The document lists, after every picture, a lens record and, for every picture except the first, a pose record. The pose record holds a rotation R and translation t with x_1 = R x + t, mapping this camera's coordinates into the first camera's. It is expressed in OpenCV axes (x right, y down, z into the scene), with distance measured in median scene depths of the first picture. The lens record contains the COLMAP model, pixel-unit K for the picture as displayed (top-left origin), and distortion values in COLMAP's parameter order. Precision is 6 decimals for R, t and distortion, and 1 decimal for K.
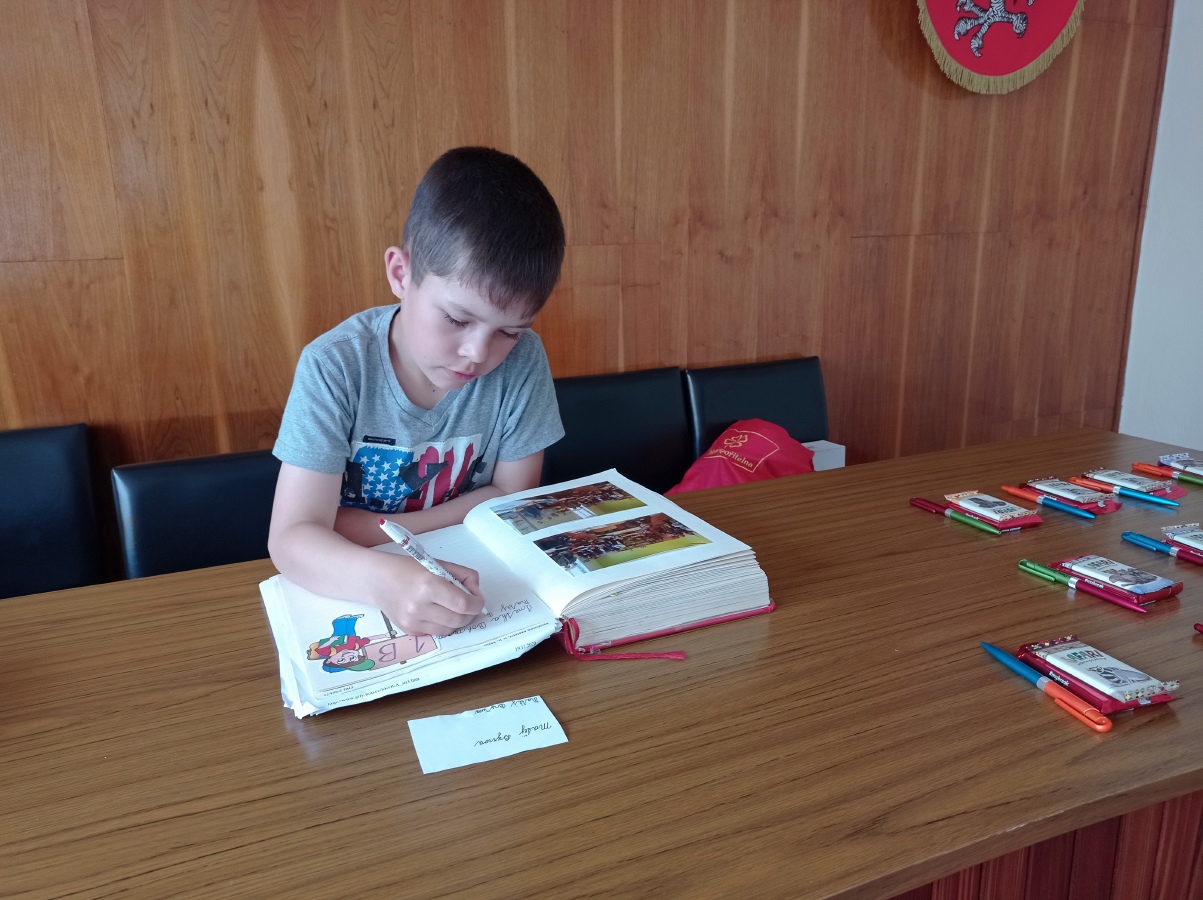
lens RADIAL K [[905.0, 0, 601.1], [0, 905.0, 448.6], [0, 0, 1]] dist [0.119280, -0.215718]
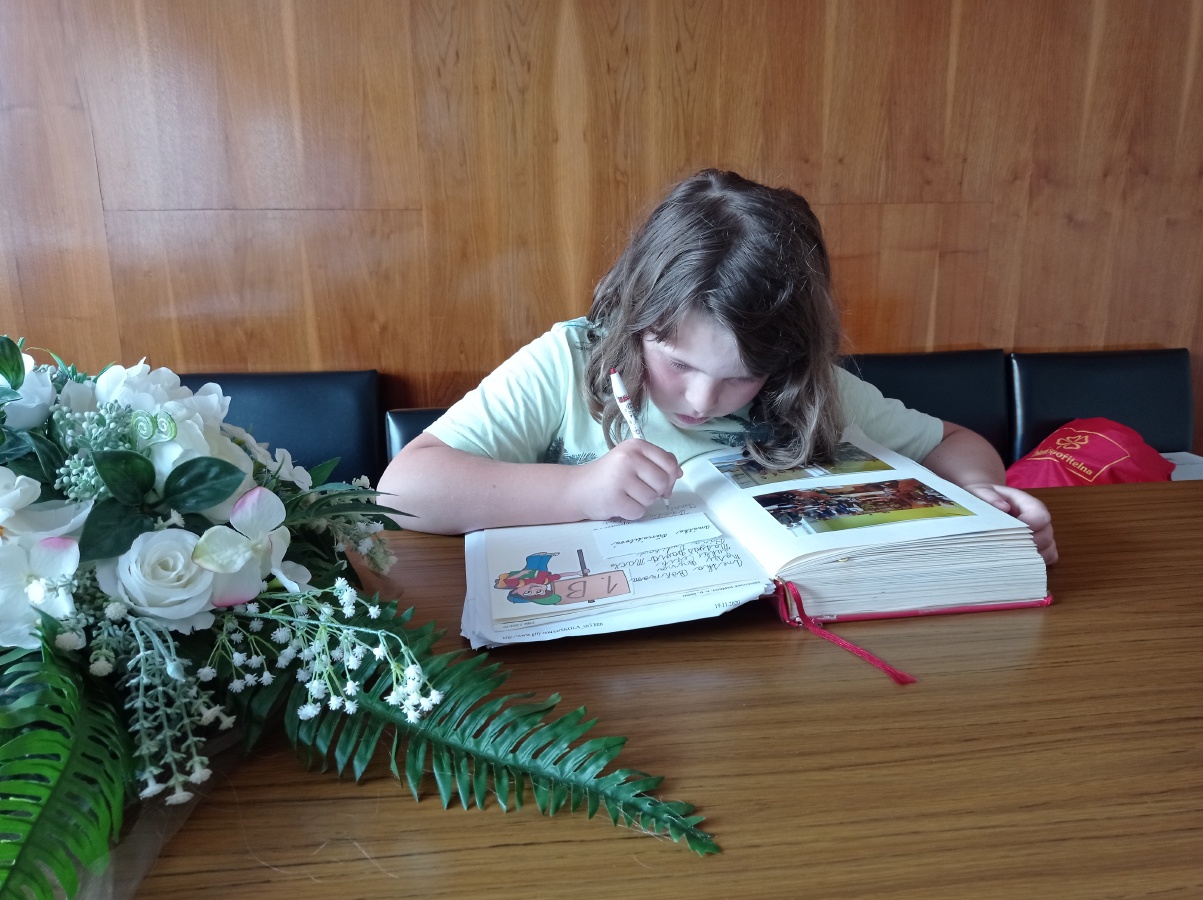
lens RADIAL K [[906.9, 0, 601.5], [0, 906.9, 448.7], [0, 0, 1]] dist [0.111346, -0.205561]
pose [[0.951664, 0.084325, -0.295337, -0.010606], [-0.082245, 0.996422, 0.019481, 0.018582], [0.295923, 0.005751, 0.955194, 0.091012]]
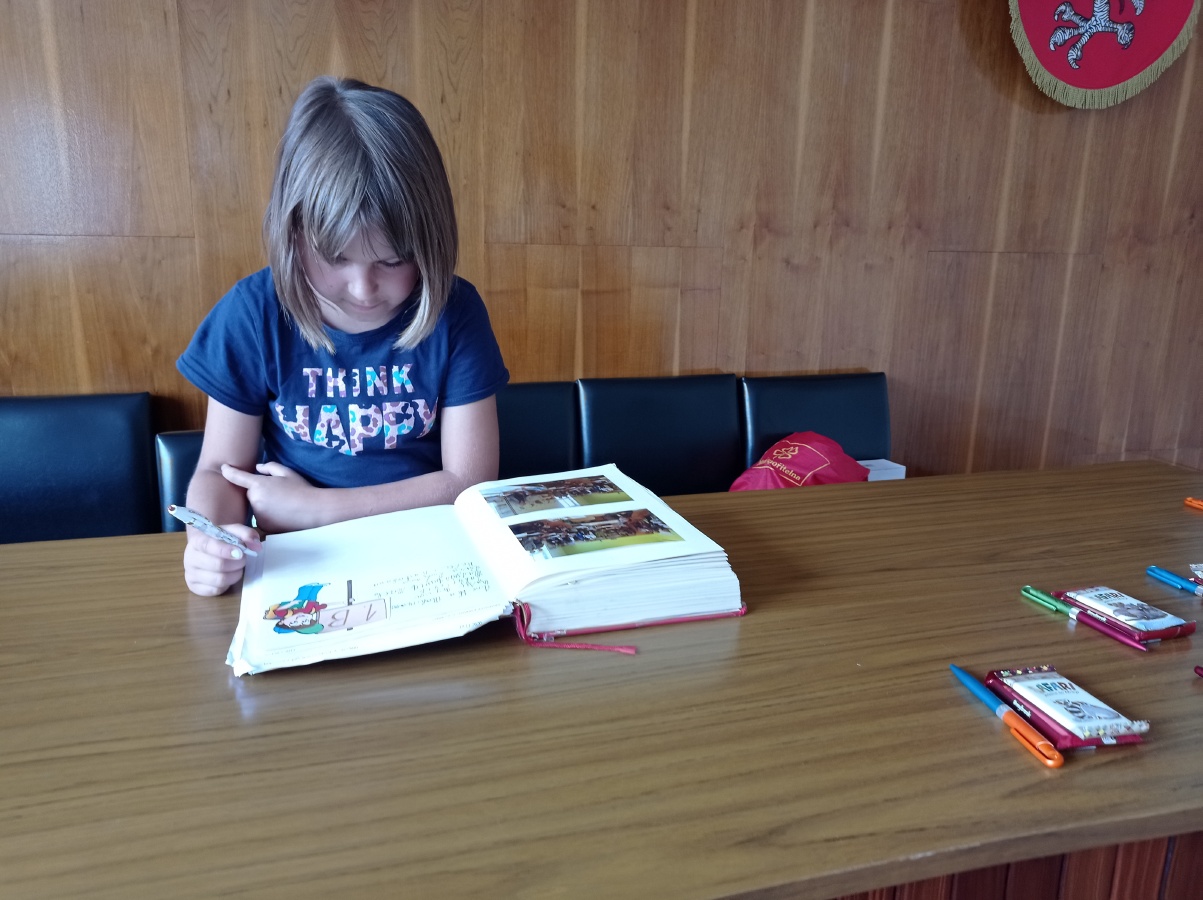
lens RADIAL K [[906.9, 0, 601.5], [0, 906.9, 448.7], [0, 0, 1]] dist [0.111346, -0.205561]
pose [[0.992468, 0.066351, -0.102977, 0.060021], [-0.067441, 0.997698, -0.007130, 0.008660], [0.102267, 0.014021, 0.994658, 0.008631]]
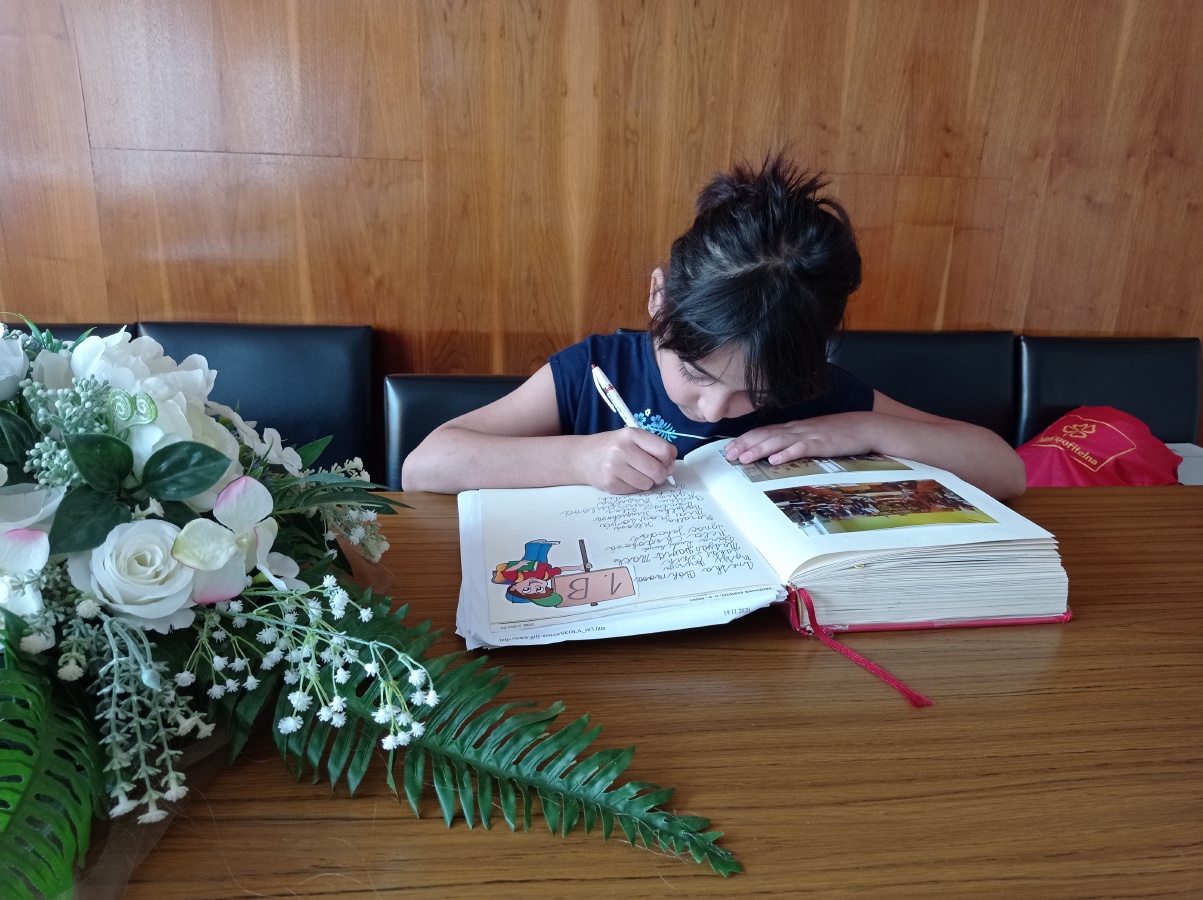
lens RADIAL K [[910.6, 0, 602.6], [0, 910.6, 448.3], [0, 0, 1]] dist [0.087324, -0.158023]
pose [[0.950510, 0.137216, -0.278751, -0.024605], [-0.123356, 0.990115, 0.066757, 0.005666], [0.285155, -0.029067, 0.958041, 0.107822]]
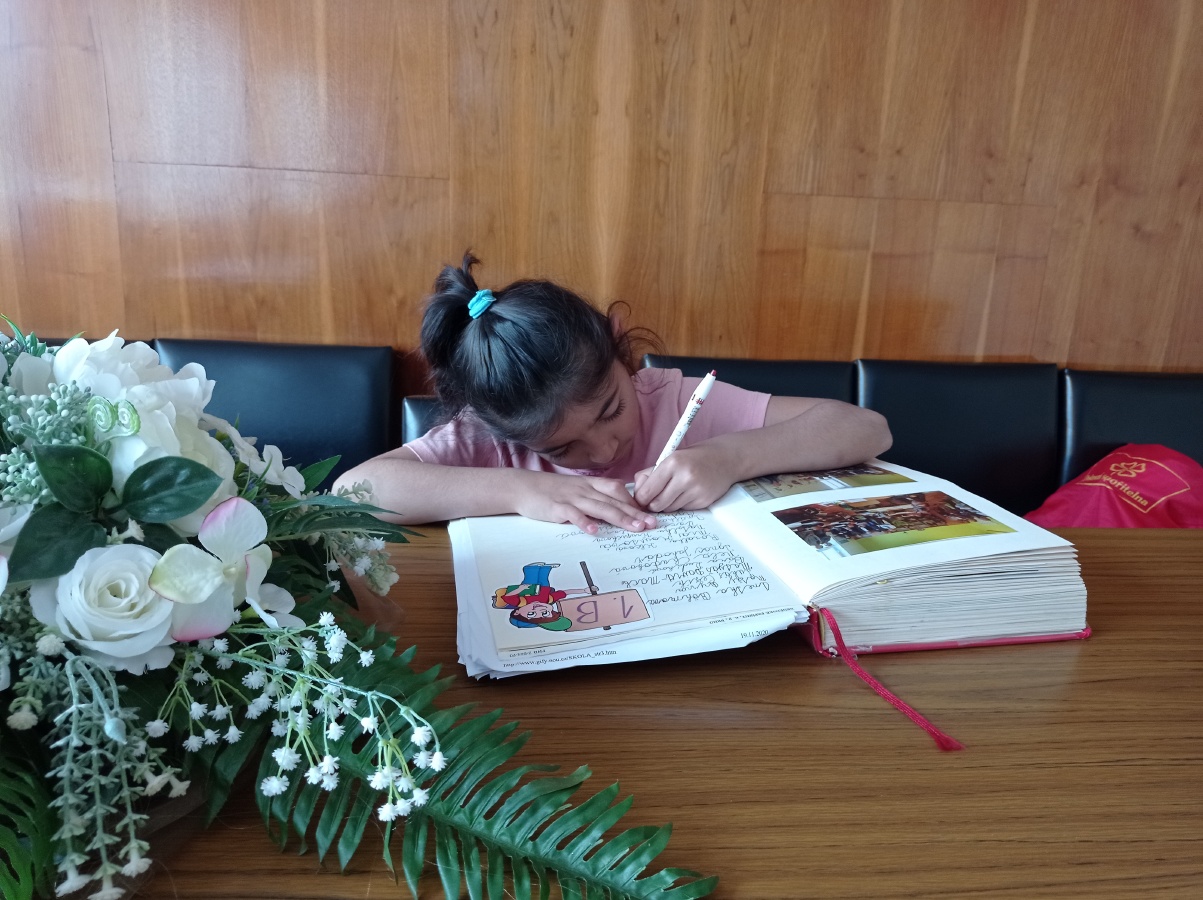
lens RADIAL K [[909.6, 0, 599.0], [0, 909.6, 450.4], [0, 0, 1]] dist [0.089145, -0.159196]
pose [[0.940097, 0.148092, -0.307061, -0.038228], [-0.142451, 0.988959, 0.040836, 0.009533], [0.309718, 0.005351, 0.950813, 0.138557]]
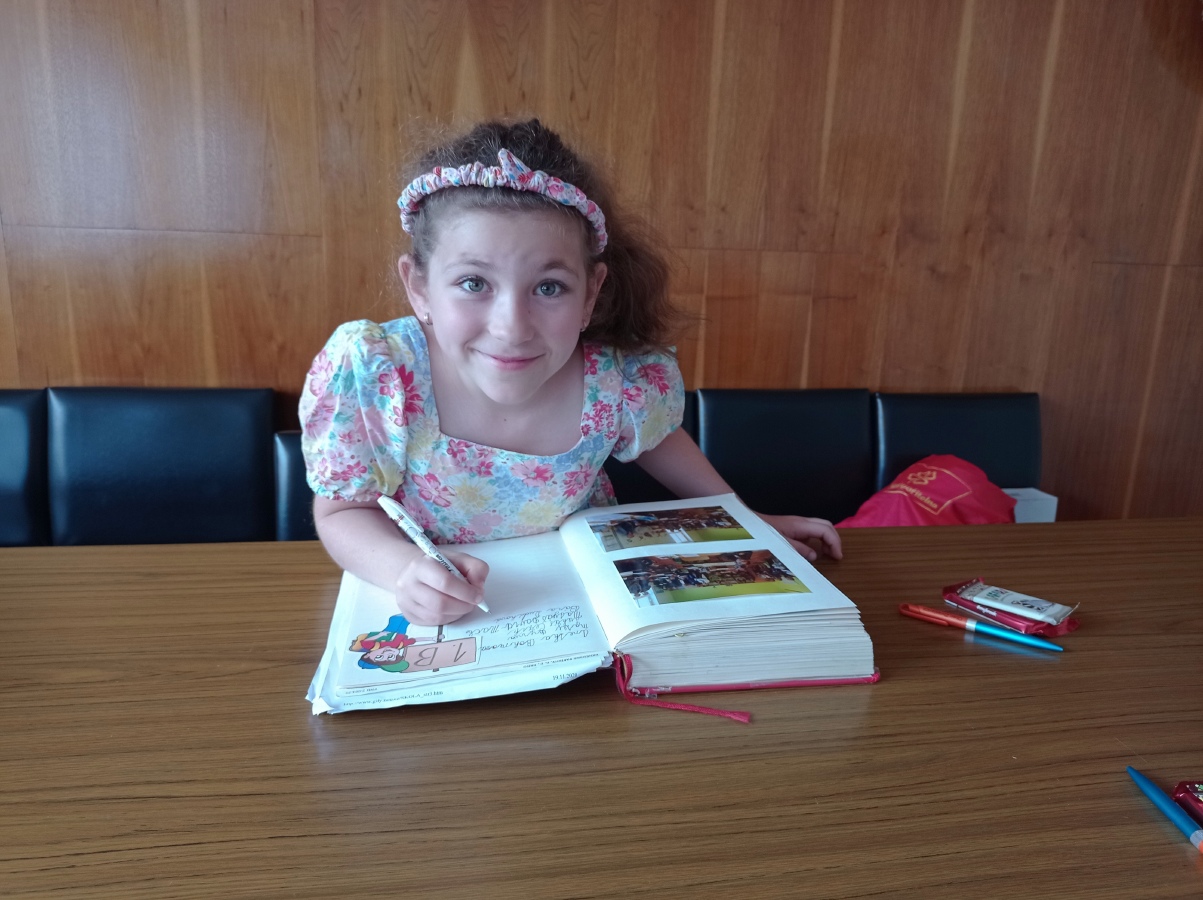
lens RADIAL K [[910.9, 0, 601.5], [0, 910.9, 450.0], [0, 0, 1]] dist [0.103626, -0.202199]
pose [[0.967135, 0.111188, -0.228662, 0.053737], [-0.112747, 0.993604, 0.006276, -0.006174], [0.227897, 0.019711, 0.973486, 0.050269]]
